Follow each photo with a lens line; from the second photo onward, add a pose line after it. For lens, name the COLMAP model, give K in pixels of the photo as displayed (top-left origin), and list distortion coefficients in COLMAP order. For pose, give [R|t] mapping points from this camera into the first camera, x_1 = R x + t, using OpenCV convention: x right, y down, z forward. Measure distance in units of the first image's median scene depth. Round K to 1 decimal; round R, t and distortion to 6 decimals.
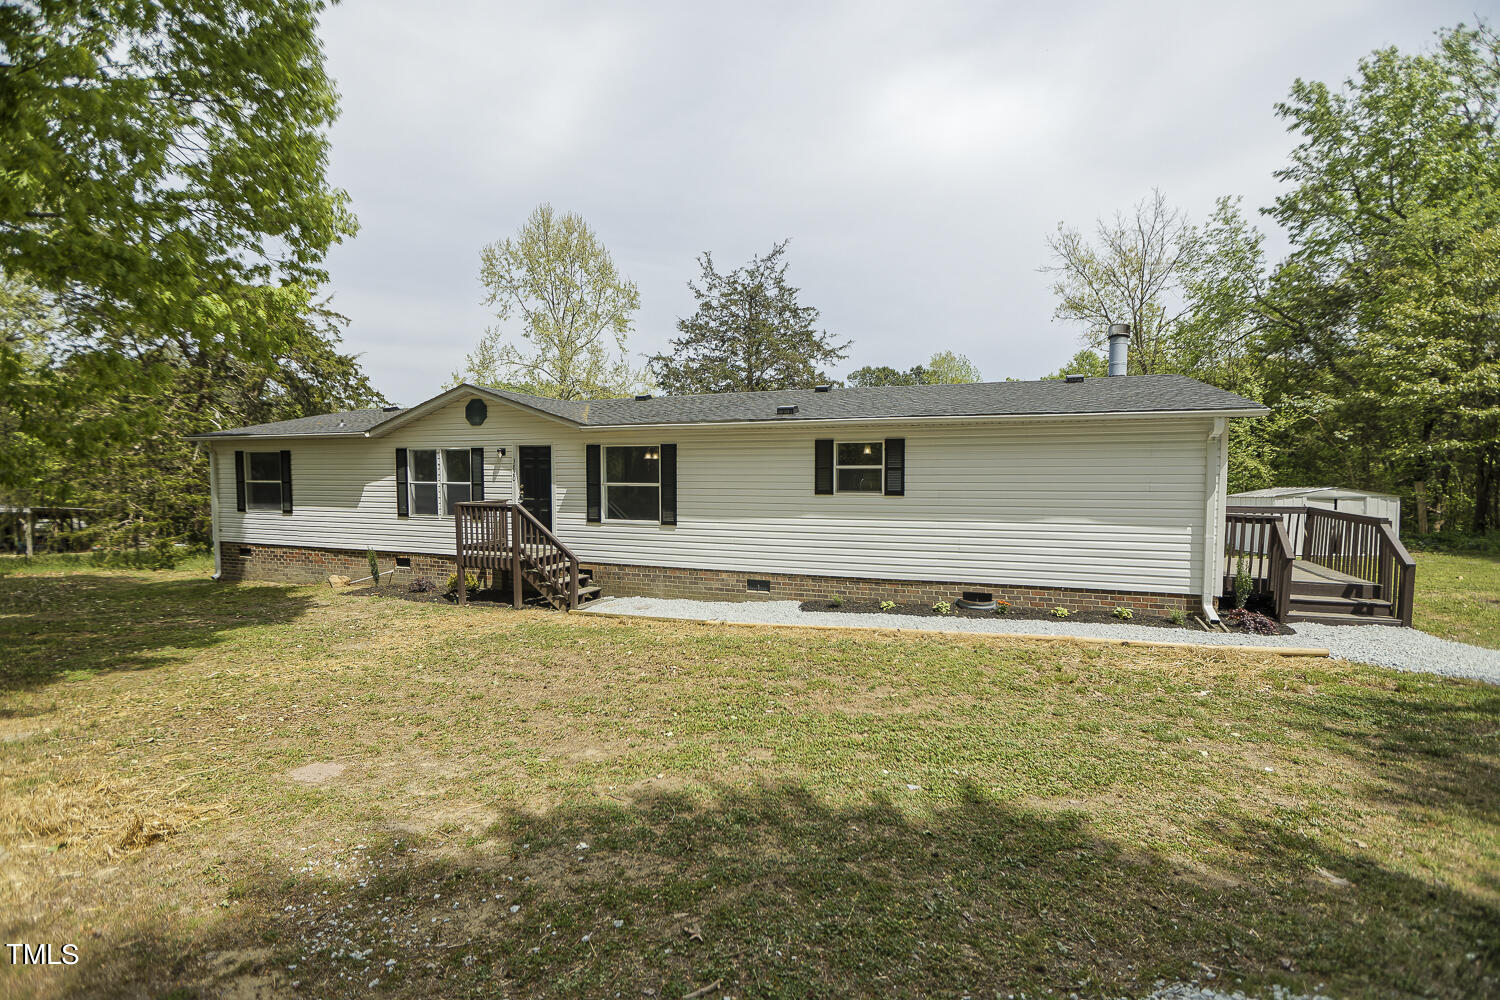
lens RADIAL K [[679.9, 0, 756.9], [0, 679.9, 500.9], [0, 0, 1]] dist [0.003001, -0.002882]
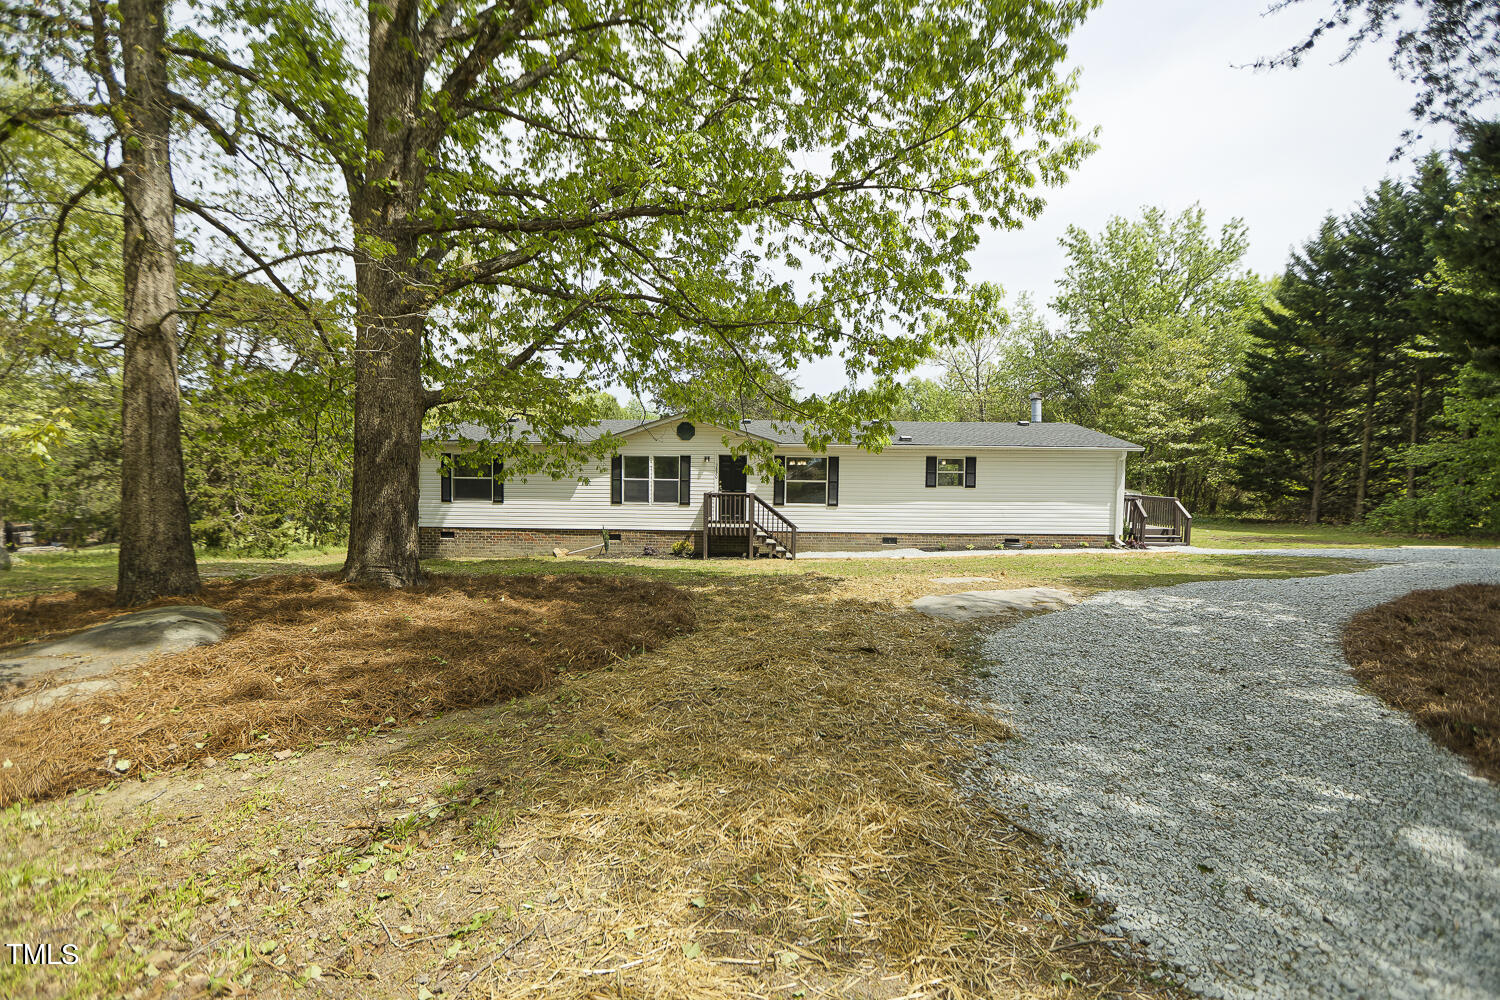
lens RADIAL K [[679.9, 0, 765.6], [0, 679.9, 504.1], [0, 0, 1]] dist [0.003001, -0.002882]
pose [[0.942473, -0.003934, 0.334260, -0.733868], [0.004809, 0.999987, -0.001791, 0.028686], [-0.334249, 0.003296, 0.942479, -0.433158]]
